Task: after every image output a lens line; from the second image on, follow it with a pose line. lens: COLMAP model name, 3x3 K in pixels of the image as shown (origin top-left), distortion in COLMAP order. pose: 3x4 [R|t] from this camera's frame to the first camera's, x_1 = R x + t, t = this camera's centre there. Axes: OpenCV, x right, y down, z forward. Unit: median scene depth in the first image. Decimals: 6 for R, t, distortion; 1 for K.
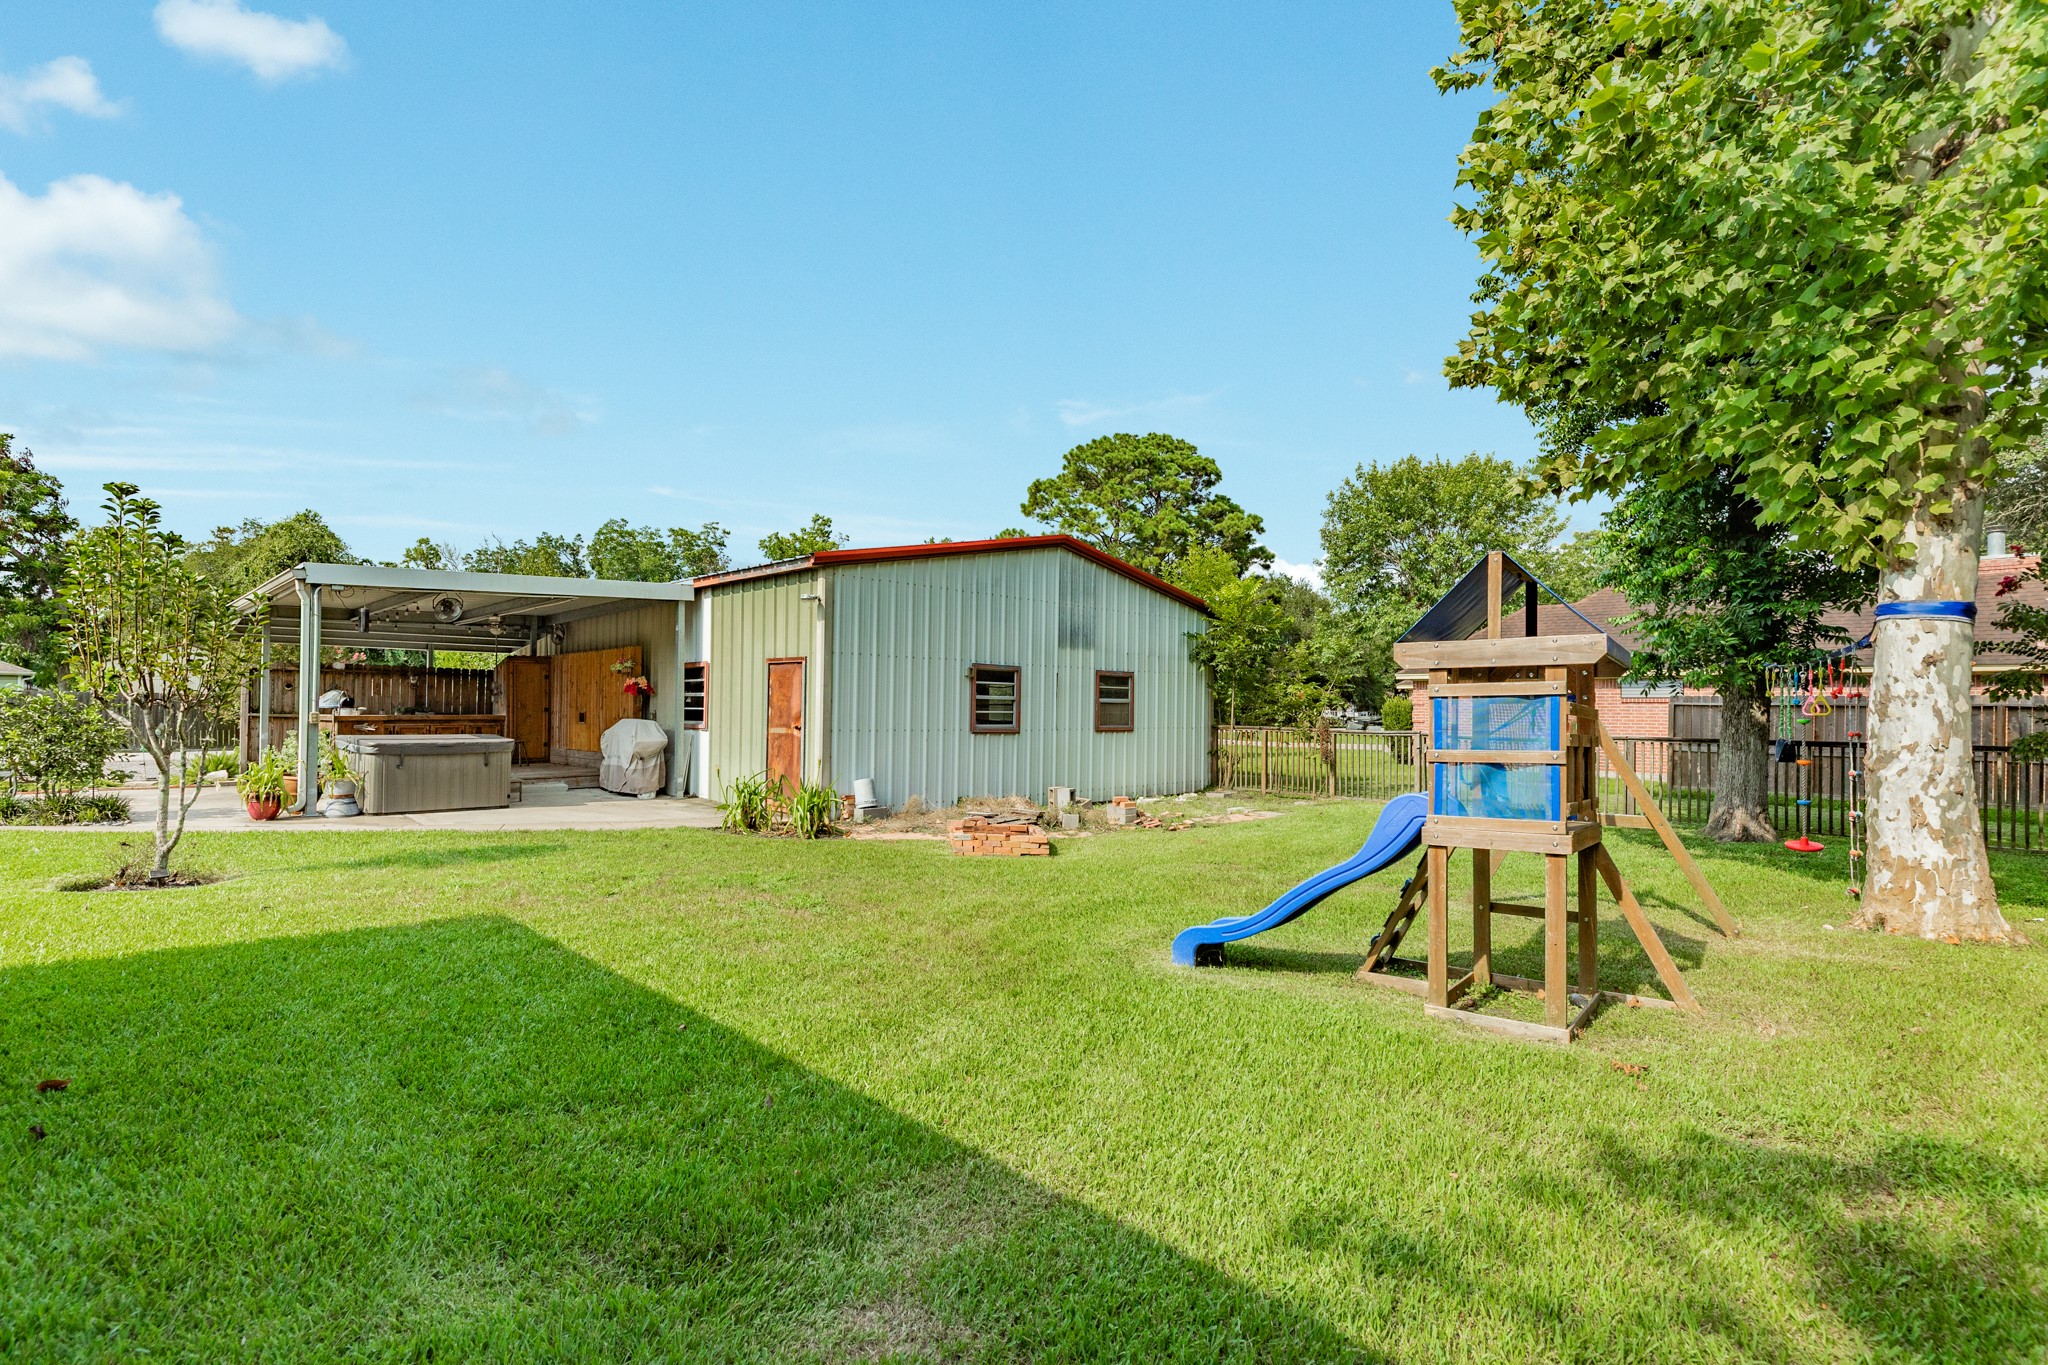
lens RADIAL K [[991.2, 0, 1023.4], [0, 991.2, 692.5], [0, 0, 1]] dist [-0.000697, -0.000086]
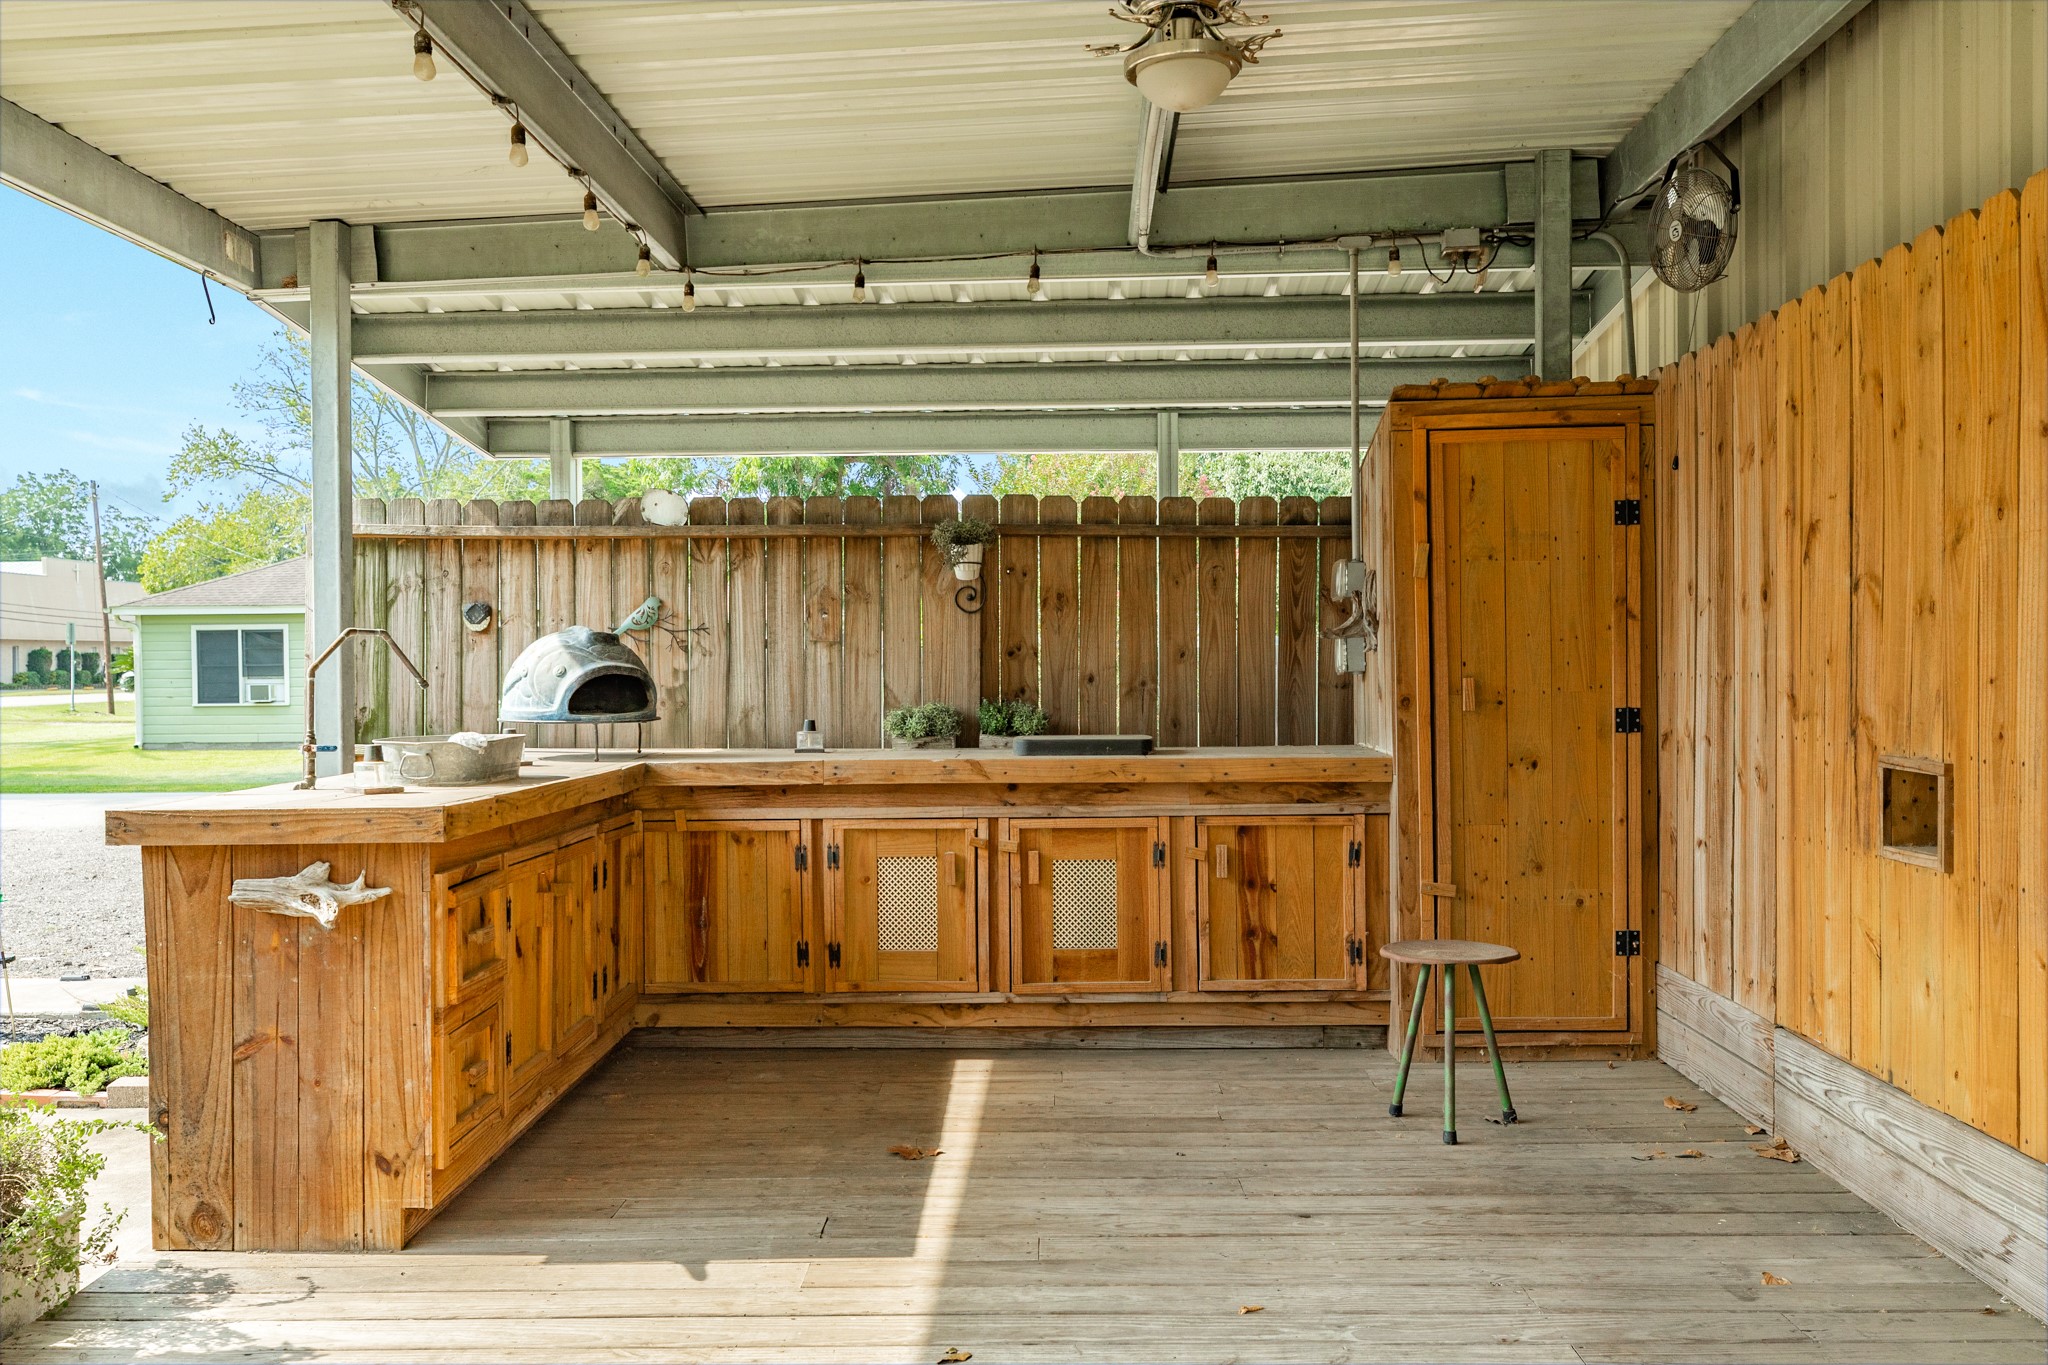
lens RADIAL K [[1751.3, 0, 1020.2], [0, 1751.3, 680.2], [0, 0, 1]] dist [0.005208, 0.000726]
pose [[0.702659, -0.002505, -0.711522, -0.370421], [0.020901, 0.999635, 0.017122, 0.003959], [0.711220, -0.026902, 0.702455, 0.775668]]
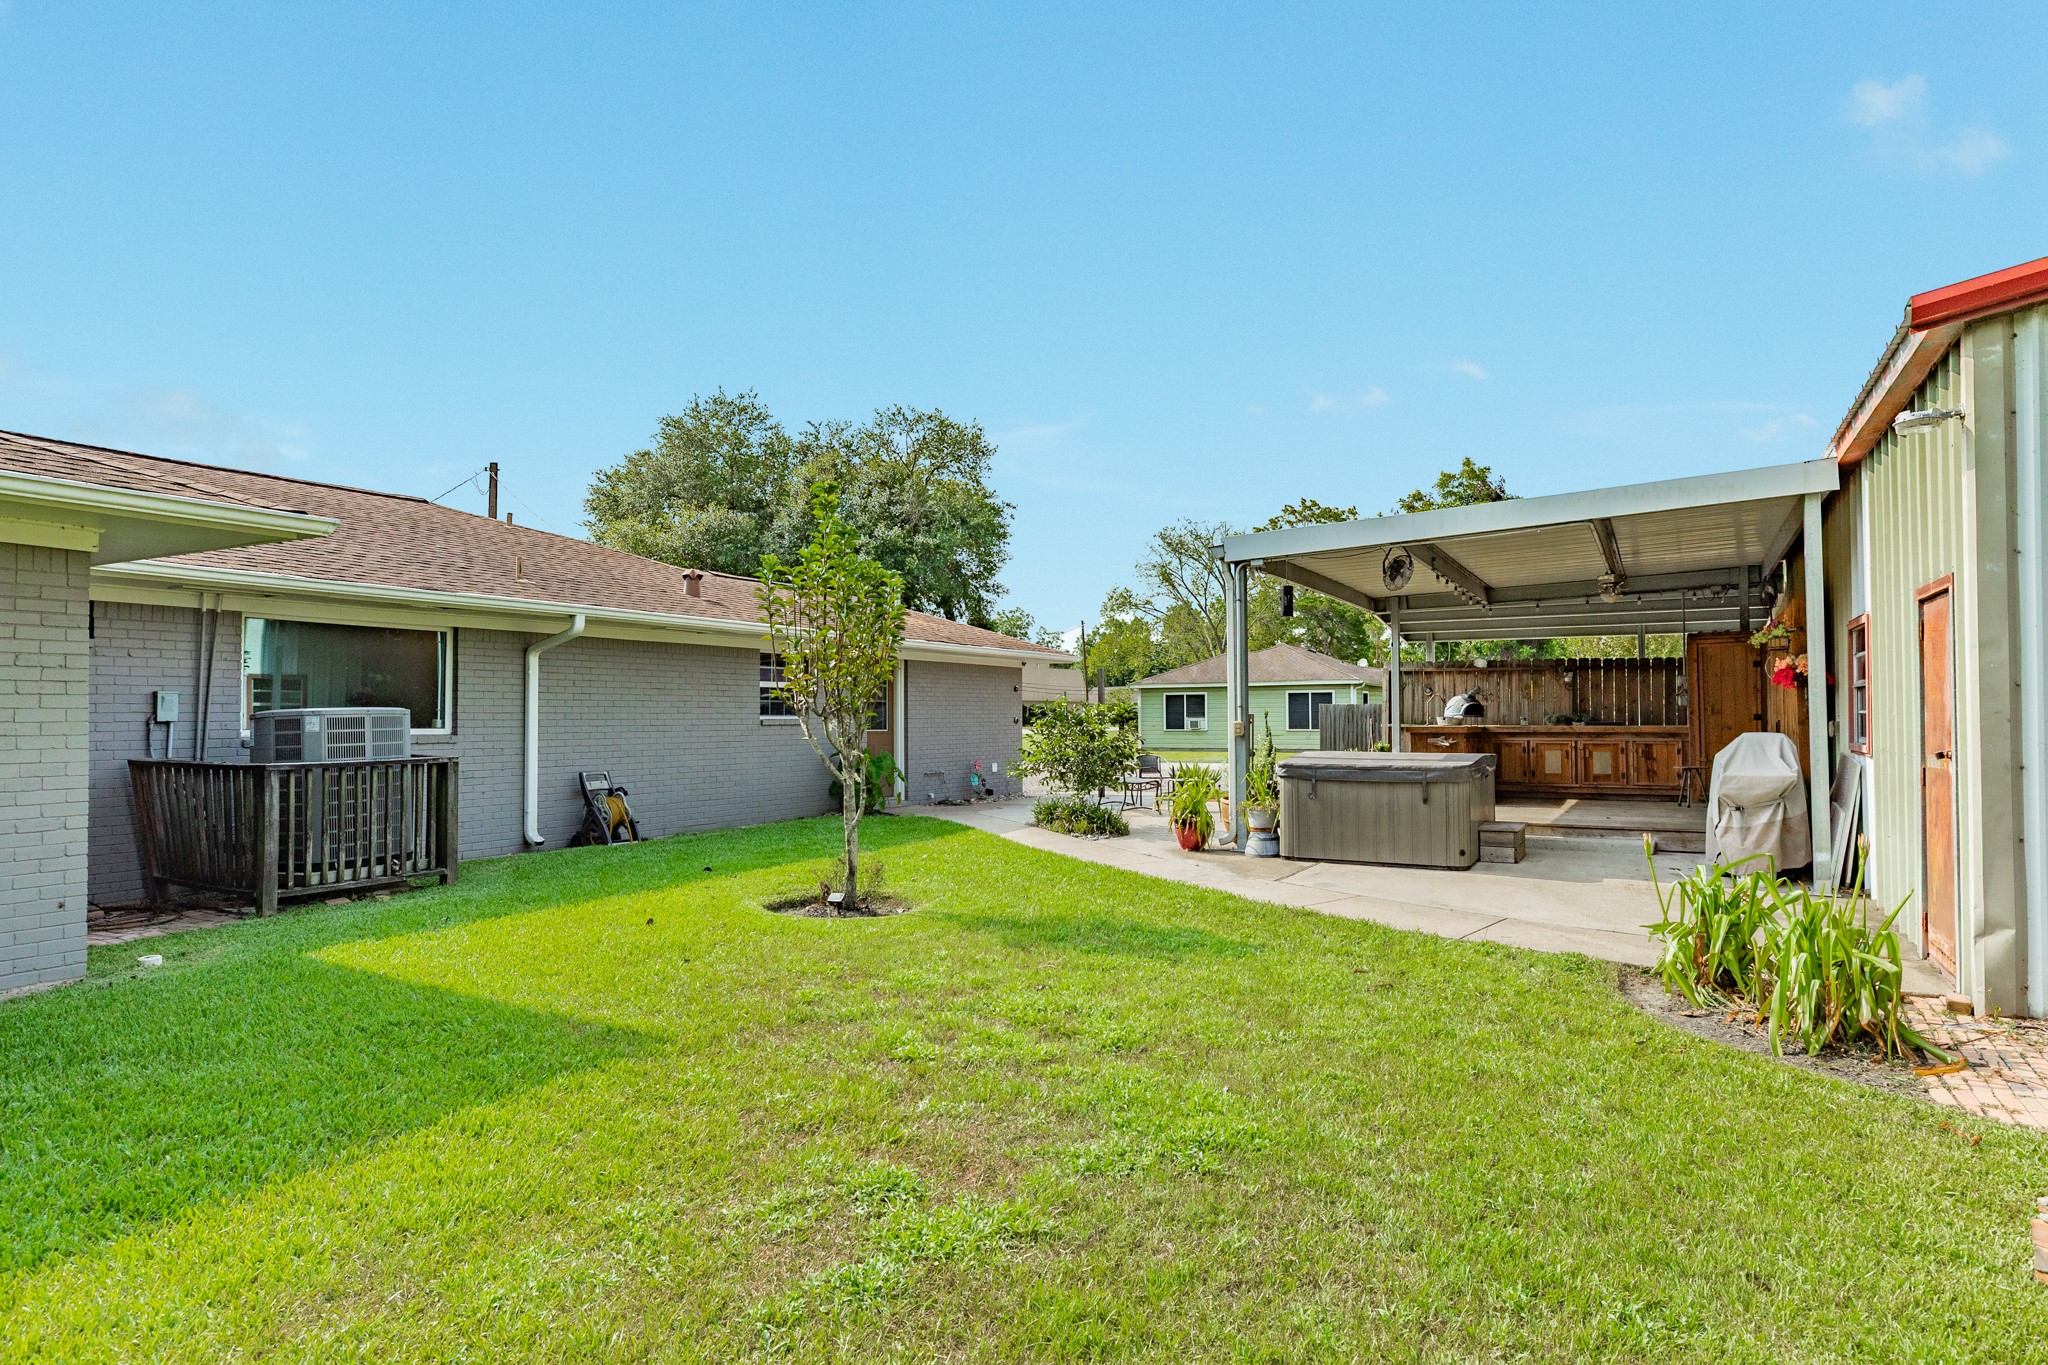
lens RADIAL K [[1155.5, 0, 1016.4], [0, 1155.5, 685.8], [0, 0, 1]] dist [0.009009, 0.001002]
pose [[0.300232, -0.031626, -0.953342, 0.072612], [0.018080, 0.999459, -0.027462, 0.009492], [0.953695, -0.008992, 0.300641, 0.362233]]
